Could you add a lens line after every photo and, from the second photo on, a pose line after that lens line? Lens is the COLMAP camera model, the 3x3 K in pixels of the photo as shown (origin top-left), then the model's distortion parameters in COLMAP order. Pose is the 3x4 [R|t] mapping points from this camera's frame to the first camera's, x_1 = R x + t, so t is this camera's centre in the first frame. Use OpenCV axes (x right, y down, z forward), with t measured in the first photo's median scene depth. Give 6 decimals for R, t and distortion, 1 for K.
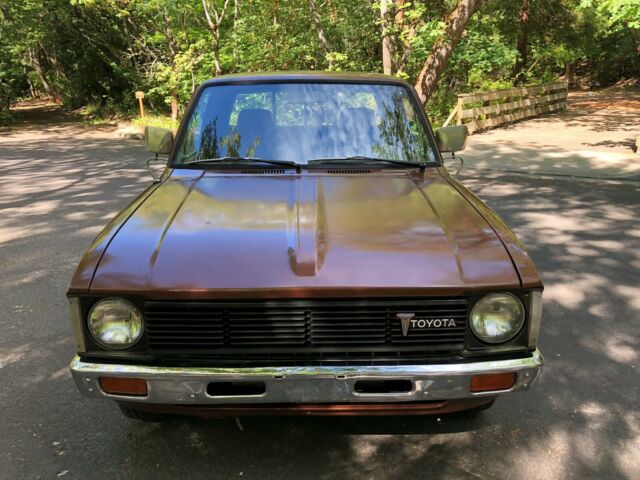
lens RADIAL K [[519.1, 0, 320.0], [0, 519.1, 240.0], [0, 0, 1]] dist [0.015138, 0.005536]
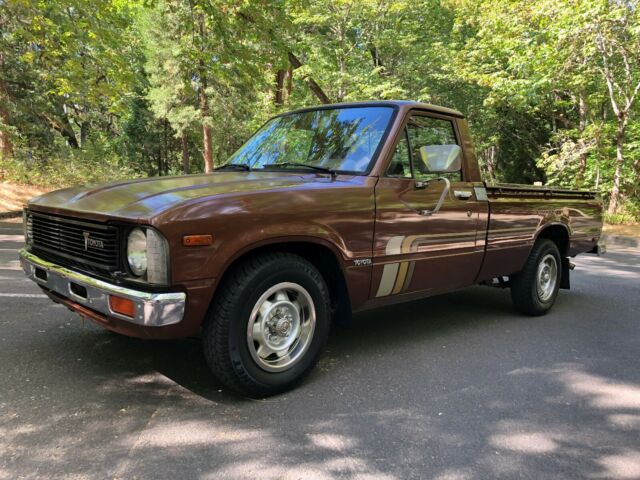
lens RADIAL K [[519.1, 0, 320.0], [0, 519.1, 240.0], [0, 0, 1]] dist [0.015138, 0.005536]
pose [[0.685021, 0.096624, -0.722087, 0.170953], [-0.227928, 0.969832, -0.086453, 0.015523], [0.691950, 0.223806, 0.686379, 0.056780]]
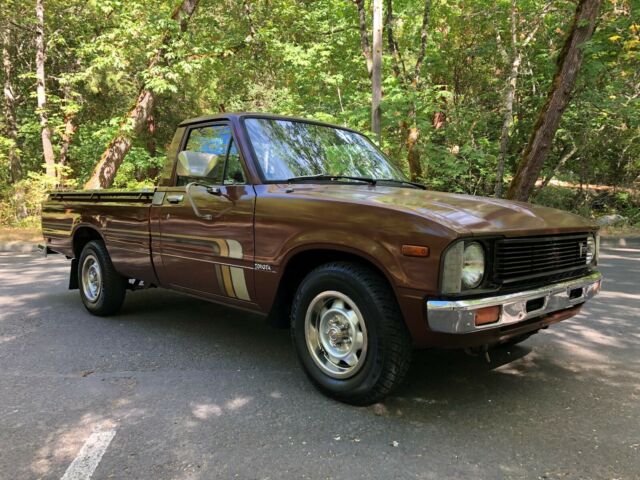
lens RADIAL K [[519.1, 0, 320.0], [0, 519.1, 240.0], [0, 0, 1]] dist [0.015138, 0.005536]
pose [[0.740247, -0.036870, 0.671323, -0.170846], [0.171234, 0.975907, -0.135217, 0.023855], [-0.650164, 0.215048, 0.728726, 0.038309]]
